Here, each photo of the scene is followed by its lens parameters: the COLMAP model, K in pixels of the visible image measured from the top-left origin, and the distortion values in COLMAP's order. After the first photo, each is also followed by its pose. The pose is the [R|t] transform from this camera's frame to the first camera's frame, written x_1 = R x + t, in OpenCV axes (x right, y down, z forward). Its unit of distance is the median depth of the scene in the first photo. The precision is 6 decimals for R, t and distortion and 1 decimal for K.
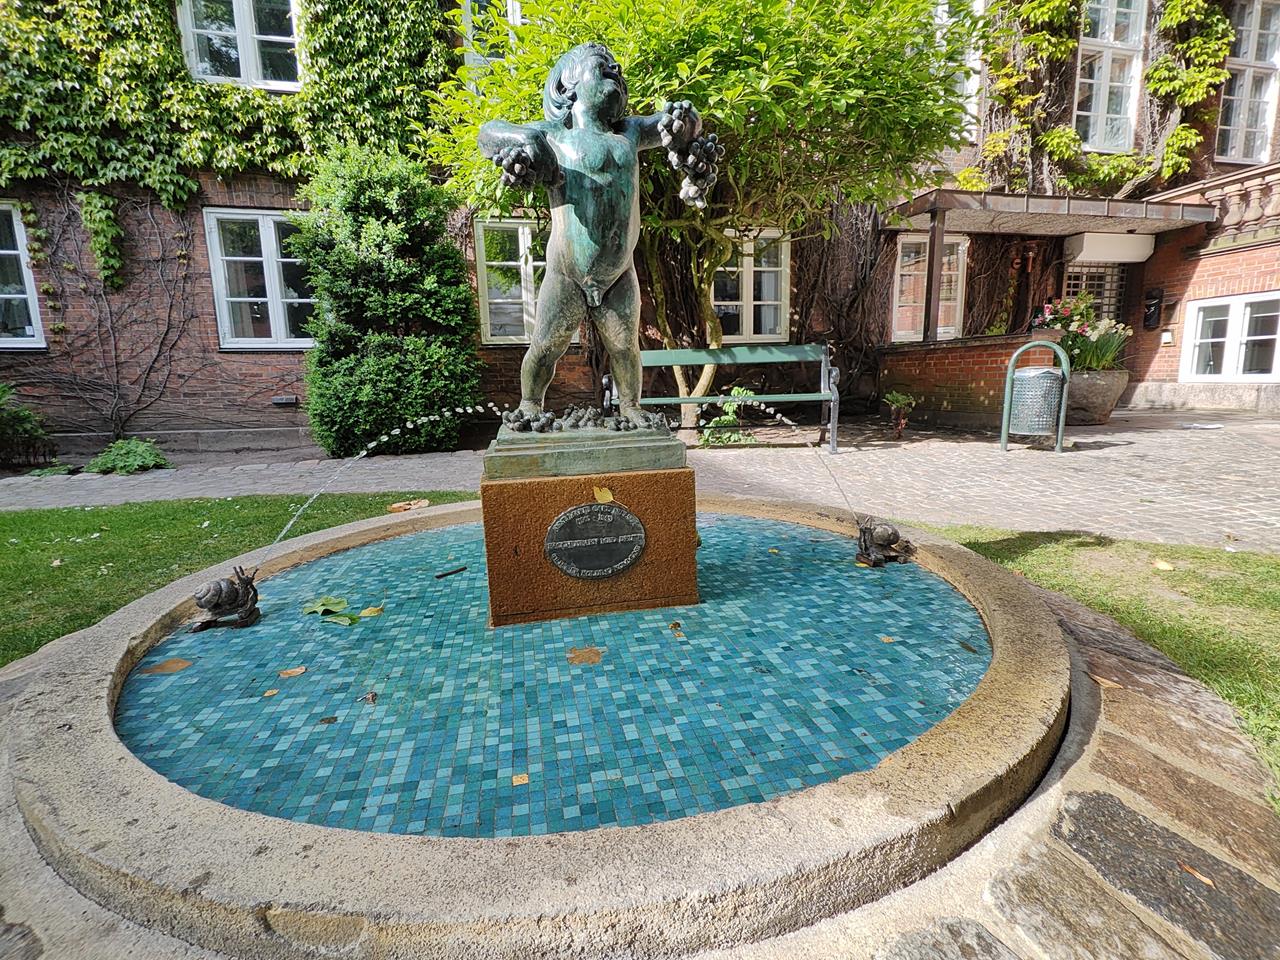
lens RADIAL K [[599.7, 0, 640.0], [0, 599.7, 480.0], [0, 0, 1]] dist [-0.000592, -0.000060]
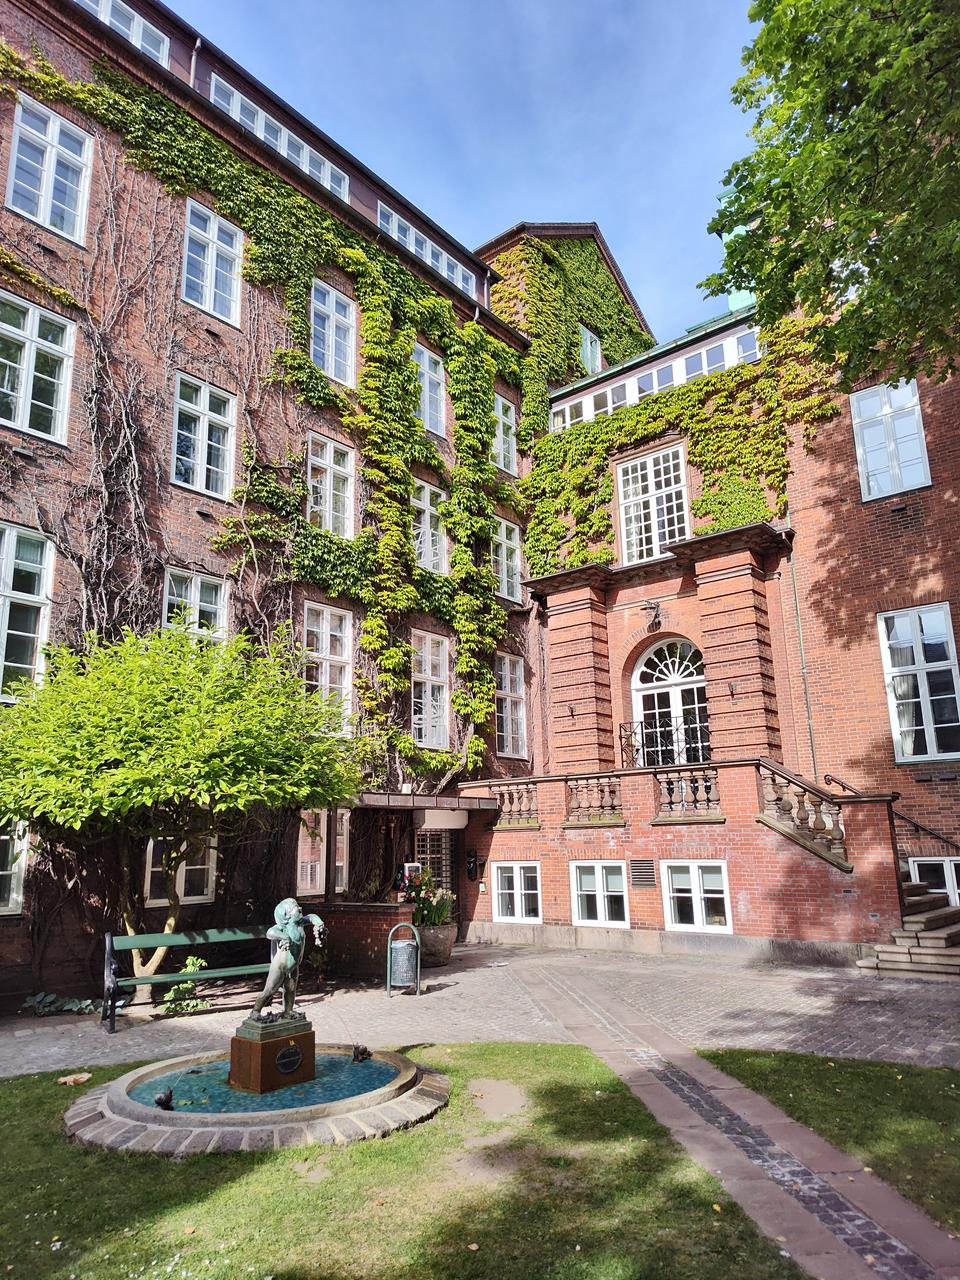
lens RADIAL K [[866.1, 0, 480.0], [0, 866.1, 640.0], [0, 0, 1]] dist [0.005402, 0.000238]
pose [[0.786116, 0.156817, 0.597854, -0.382330], [0.104274, 0.919765, -0.378363, -0.015409], [-0.609219, 0.359778, 0.706690, -0.584273]]
